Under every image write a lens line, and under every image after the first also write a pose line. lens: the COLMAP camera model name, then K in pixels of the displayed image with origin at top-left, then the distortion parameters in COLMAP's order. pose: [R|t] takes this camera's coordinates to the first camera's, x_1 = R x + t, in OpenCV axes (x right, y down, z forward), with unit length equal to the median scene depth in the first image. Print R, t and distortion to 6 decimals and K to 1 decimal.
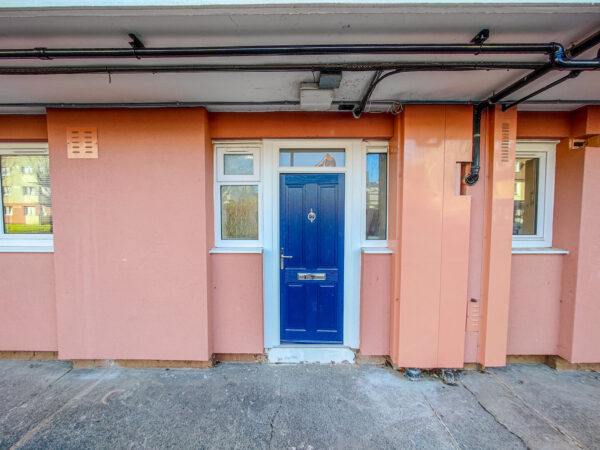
lens RADIAL K [[223.7, 0, 292.9], [0, 223.7, 224.8], [0, 0, 1]] dist [-0.004083, 0.000566]
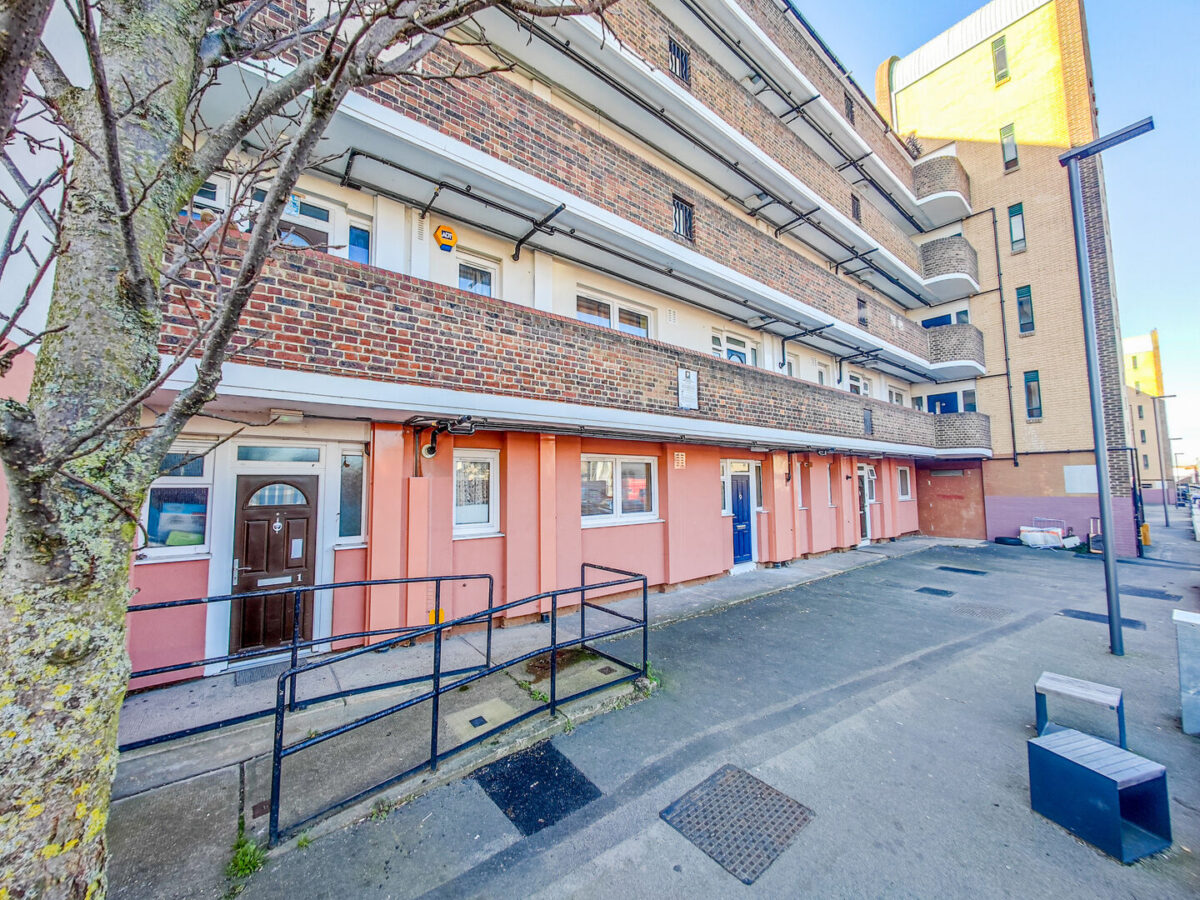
lens RADIAL K [[447.4, 0, 585.8], [0, 447.4, 449.7], [0, 0, 1]] dist [-0.004083, 0.000566]
pose [[0.786167, 0.037582, 0.616870, -3.484581], [0.034749, 0.993882, -0.104837, -0.081153], [-0.617036, 0.103855, 0.780051, -1.305475]]
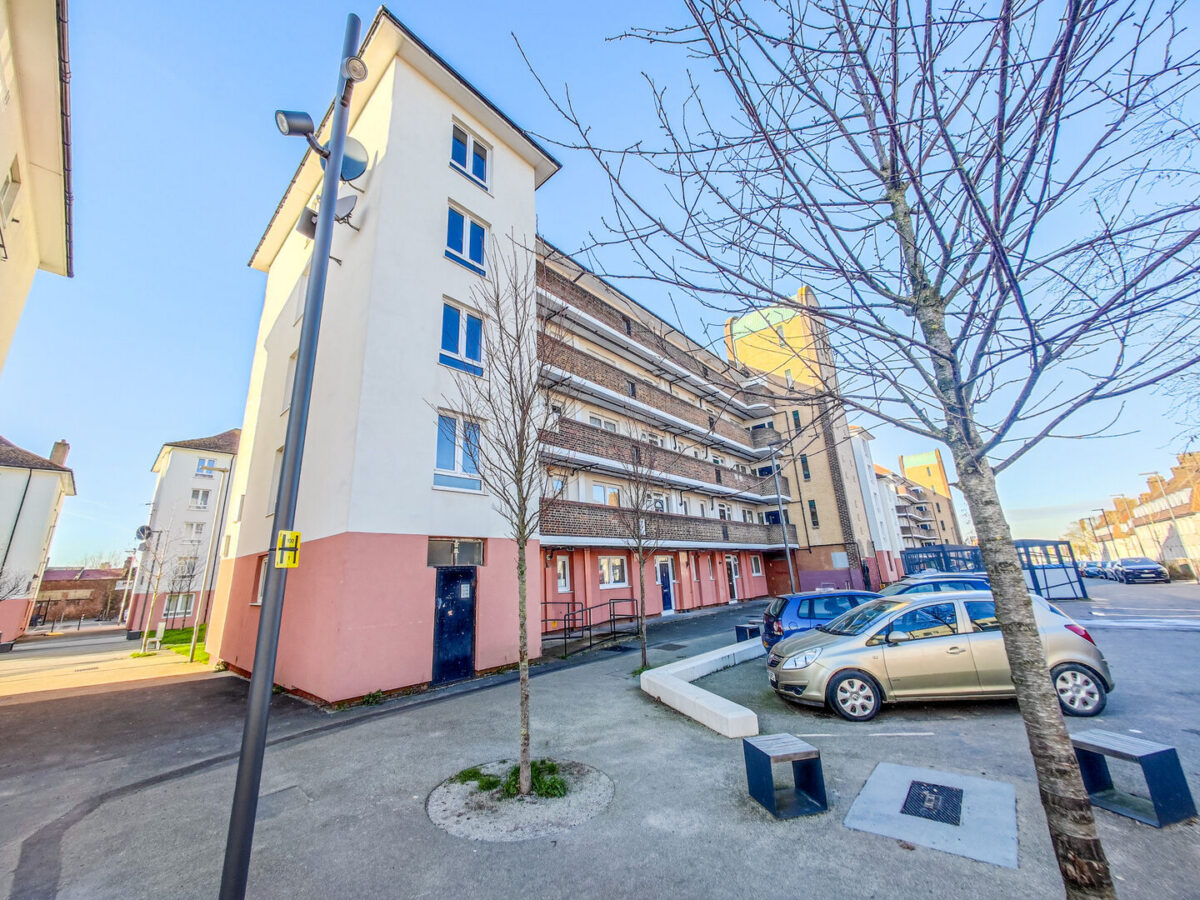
lens RADIAL K [[447.4, 0, 585.8], [0, 447.4, 449.7], [0, 0, 1]] dist [-0.004083, 0.000566]
pose [[0.666232, 0.170774, 0.725928, -6.927268], [0.073152, 0.953767, -0.291510, 0.056462], [-0.742148, 0.247316, 0.622937, -3.414399]]
